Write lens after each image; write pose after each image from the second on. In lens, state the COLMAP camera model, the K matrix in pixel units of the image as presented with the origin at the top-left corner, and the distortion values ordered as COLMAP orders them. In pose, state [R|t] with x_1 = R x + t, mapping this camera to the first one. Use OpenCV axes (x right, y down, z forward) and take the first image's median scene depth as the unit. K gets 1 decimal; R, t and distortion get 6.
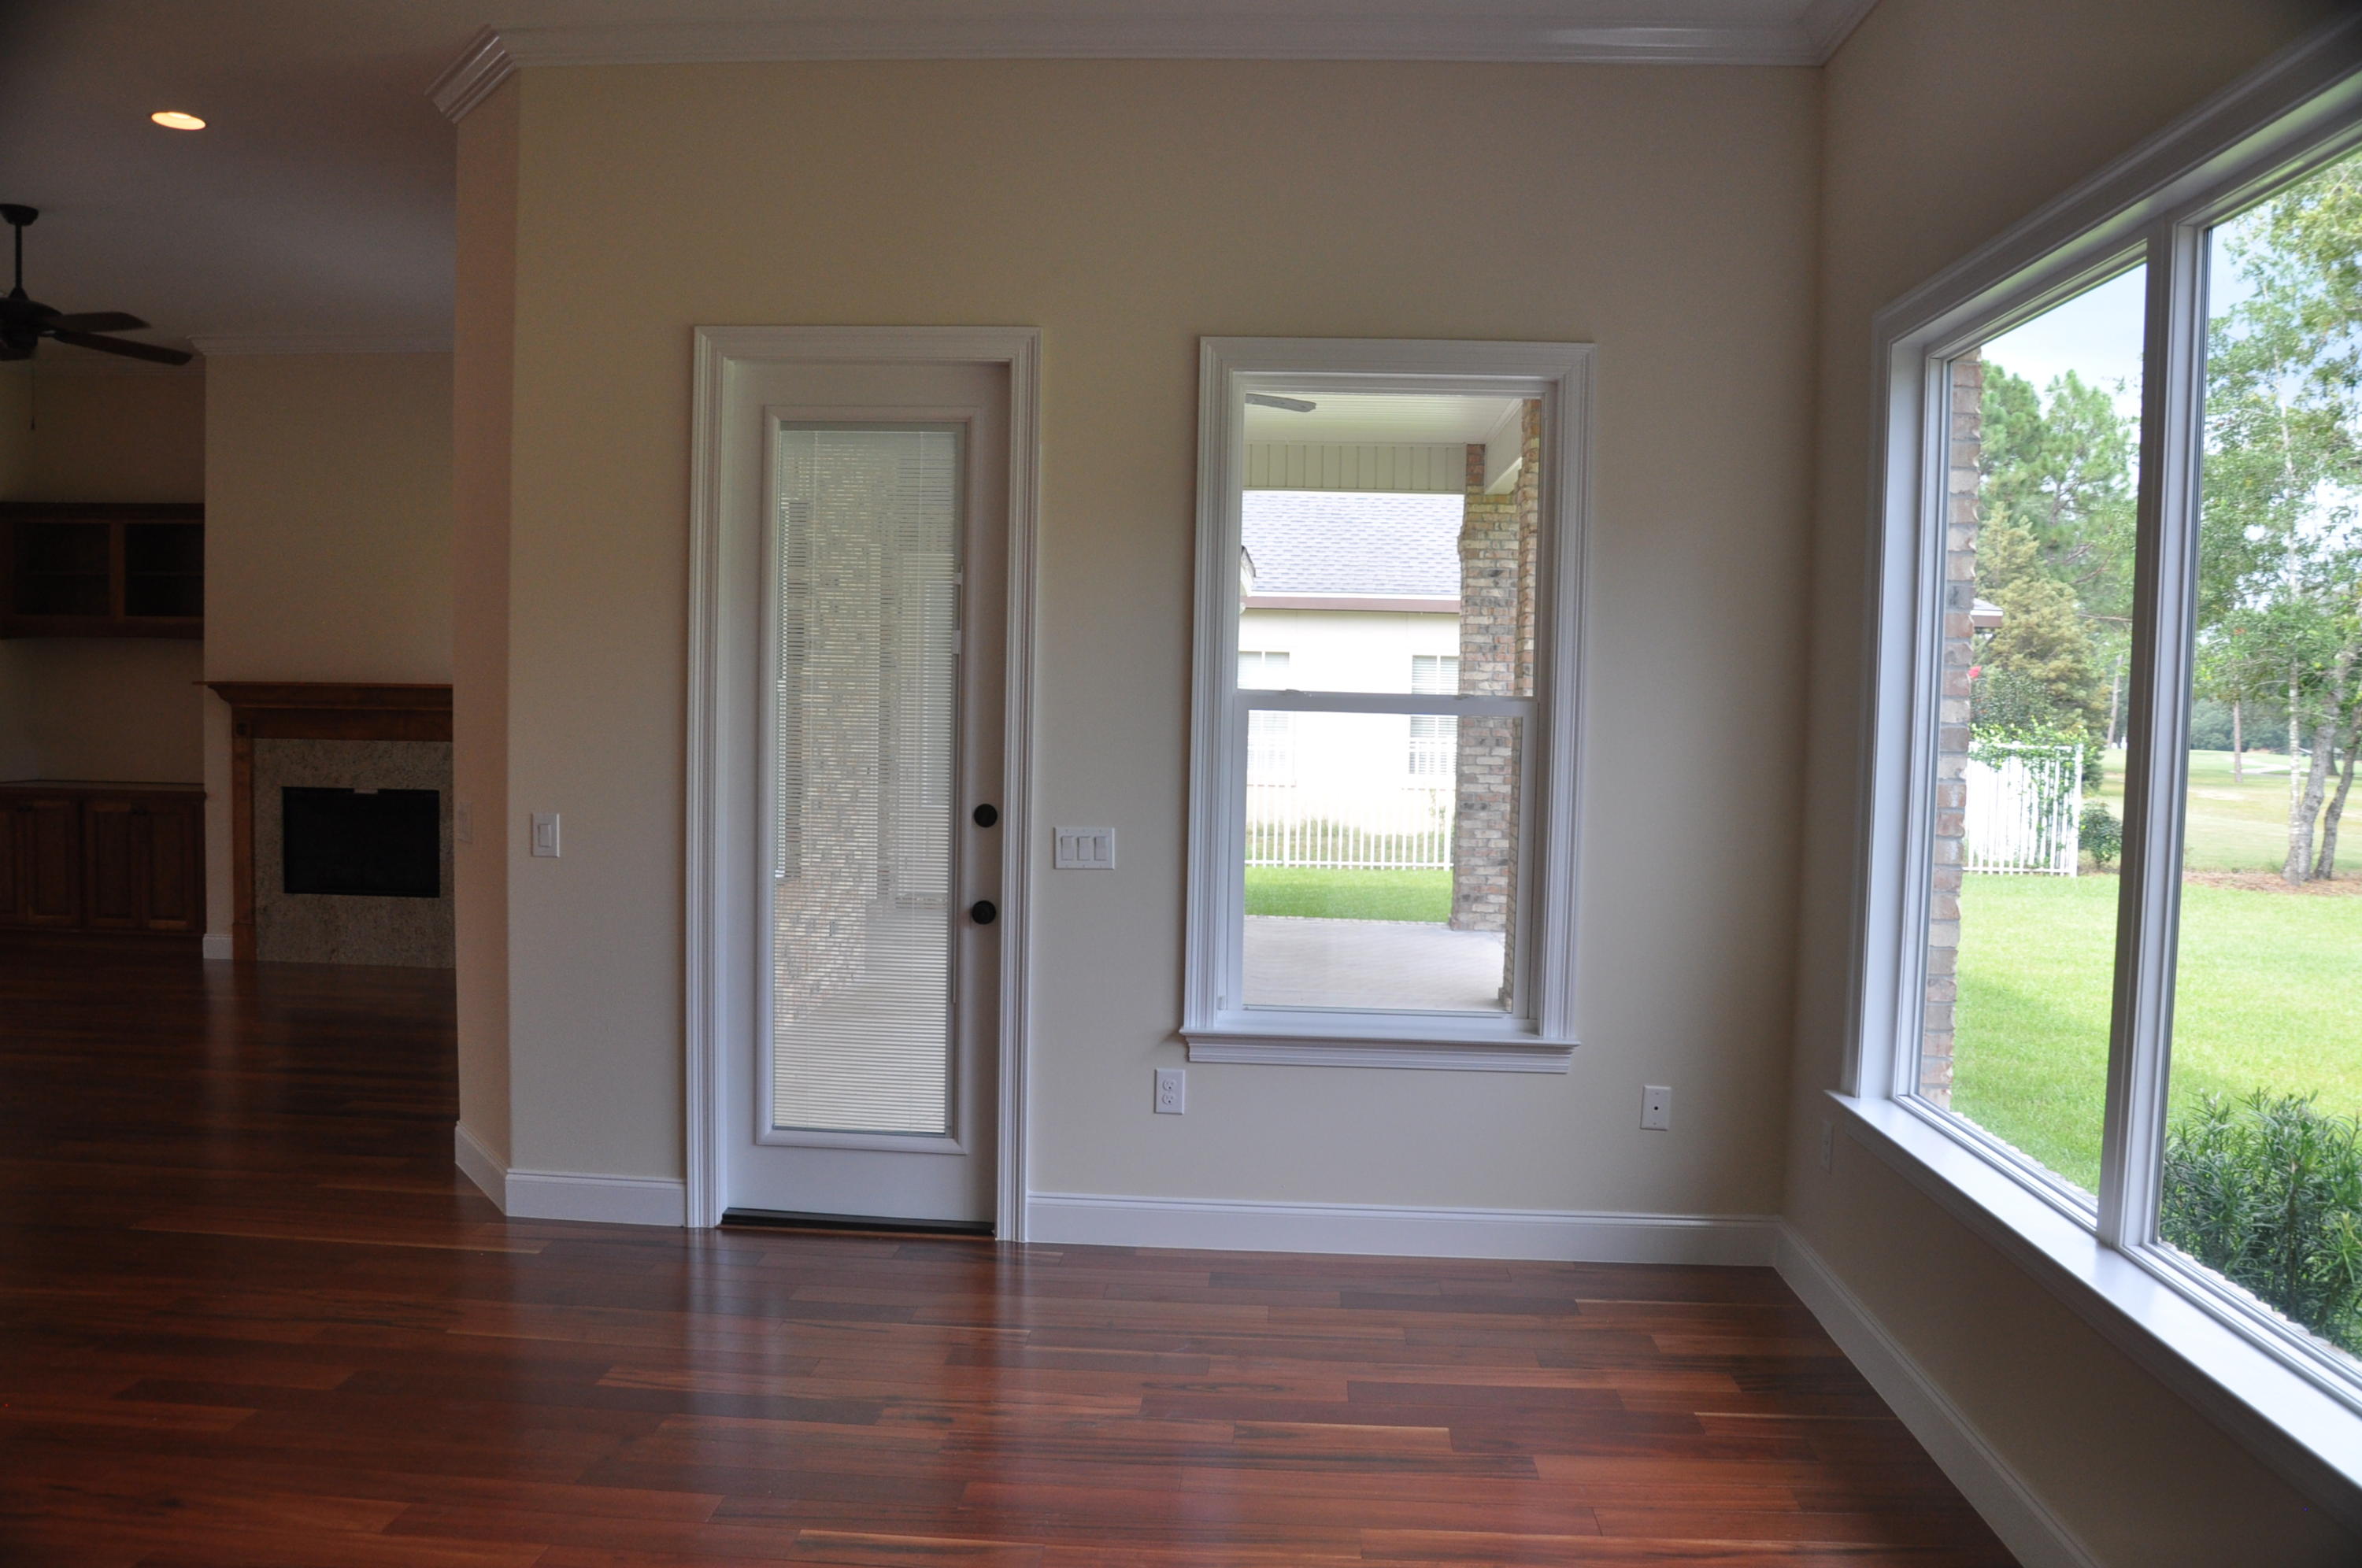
lens RADIAL K [[1853.8, 0, 1189.6], [0, 1853.8, 803.8], [0, 0, 1]] dist [-0.156697, 0.119015]
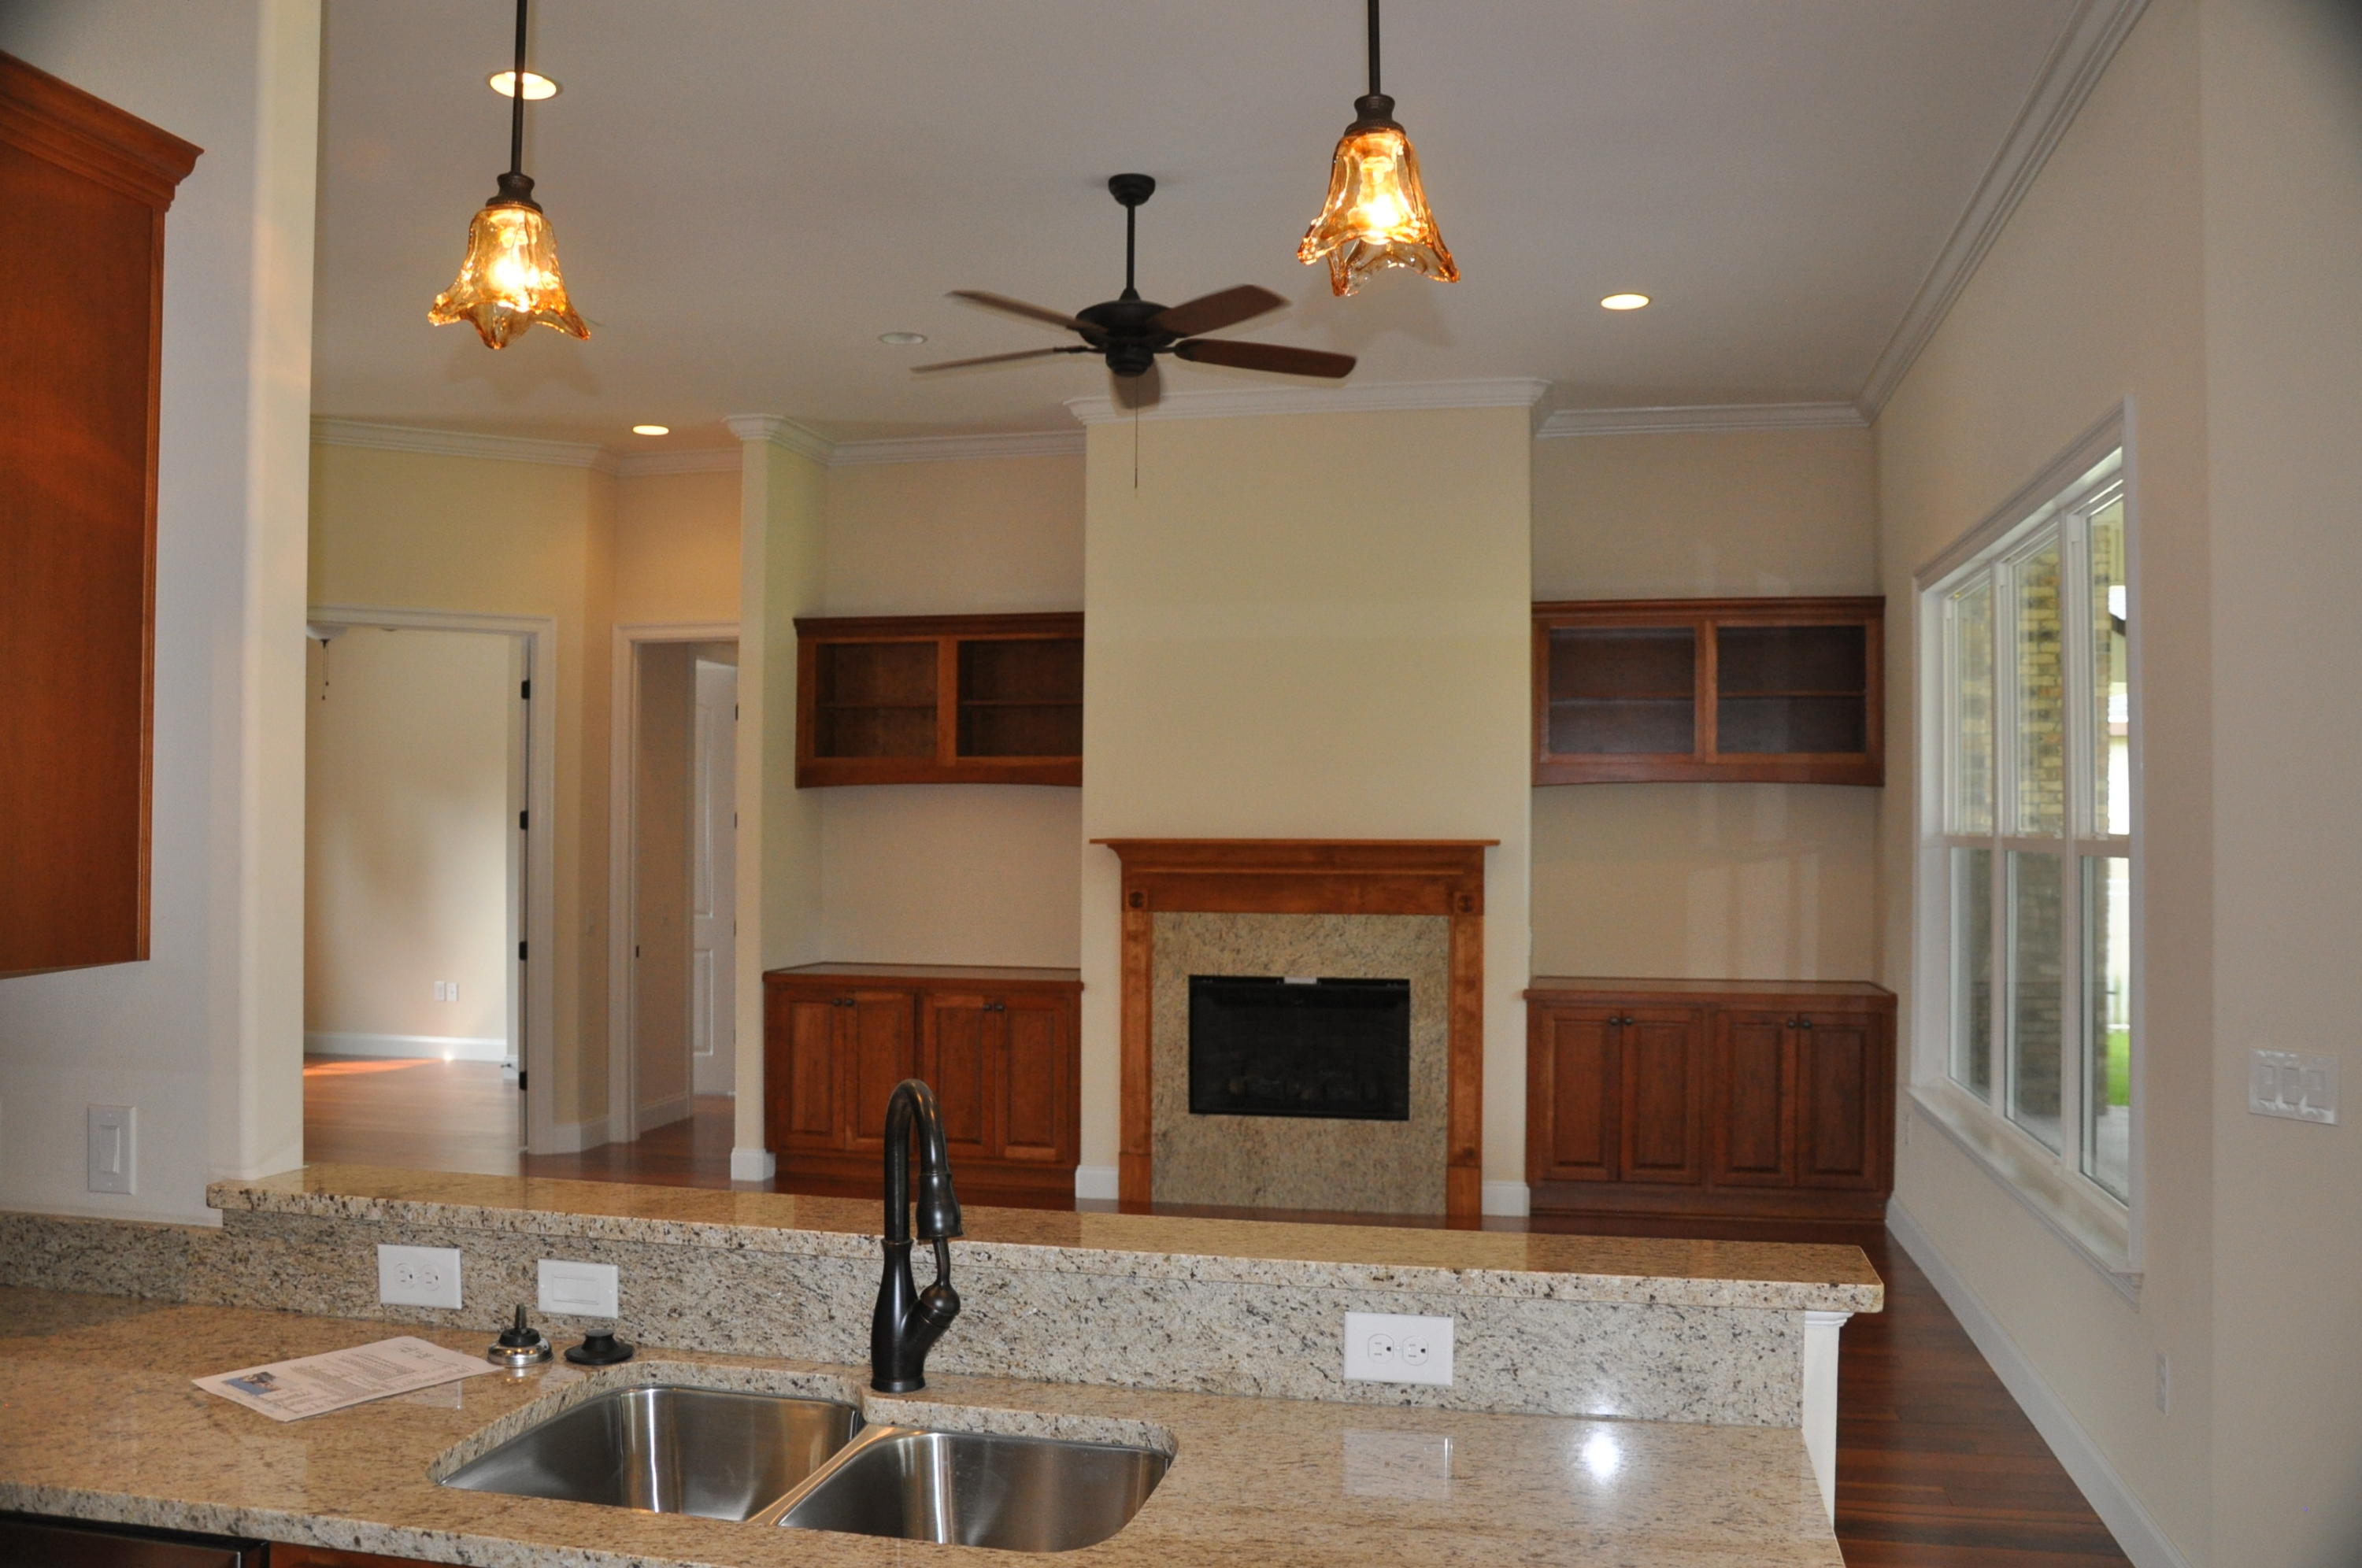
lens RADIAL K [[1853.8, 0, 1188.9], [0, 1853.8, 793.1], [0, 0, 1]] dist [-0.156697, 0.119015]
pose [[0.987091, -0.018222, -0.159122, -0.377899], [0.005309, 0.996683, -0.081204, -0.022715], [0.160074, 0.079311, 0.983914, 0.214796]]
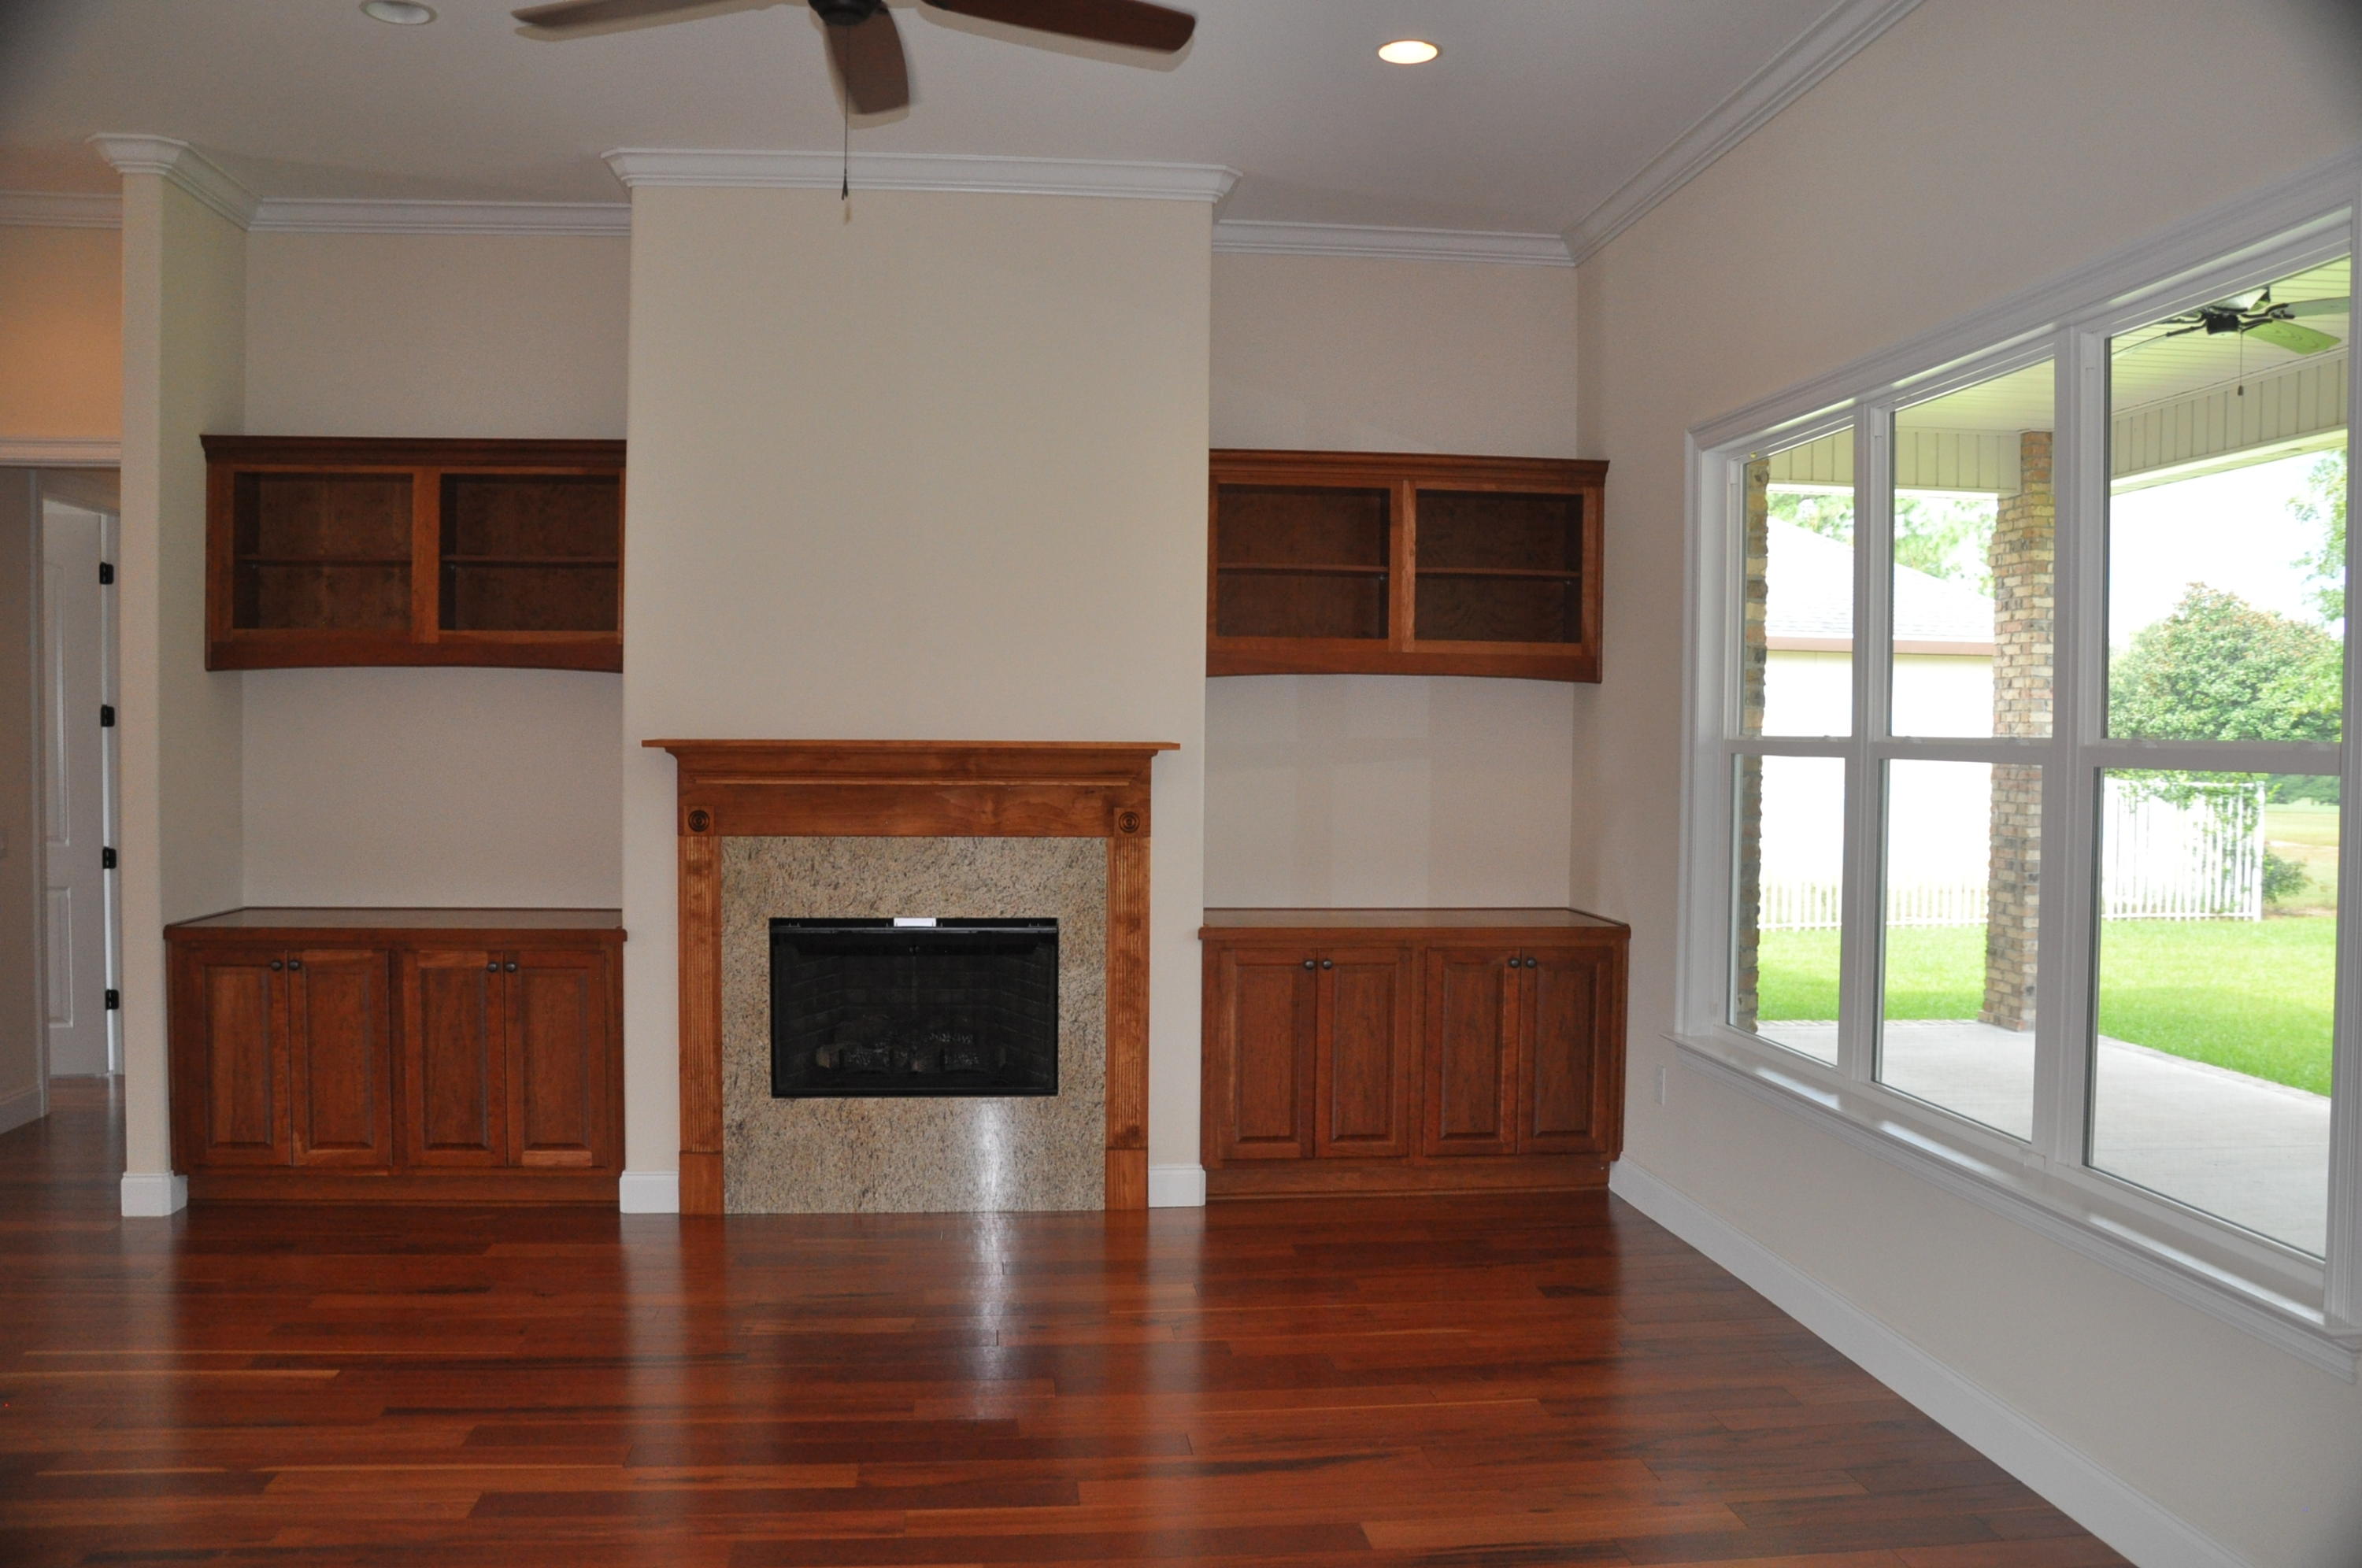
lens RADIAL K [[1853.8, 0, 1193.9], [0, 1853.8, 793.5], [0, 0, 1]] dist [-0.156697, 0.119015]
pose [[0.986284, -0.015866, 0.164291, -0.466357], [0.020107, 0.999505, -0.024181, -0.032814], [-0.163826, 0.027153, 0.986115, 0.381960]]
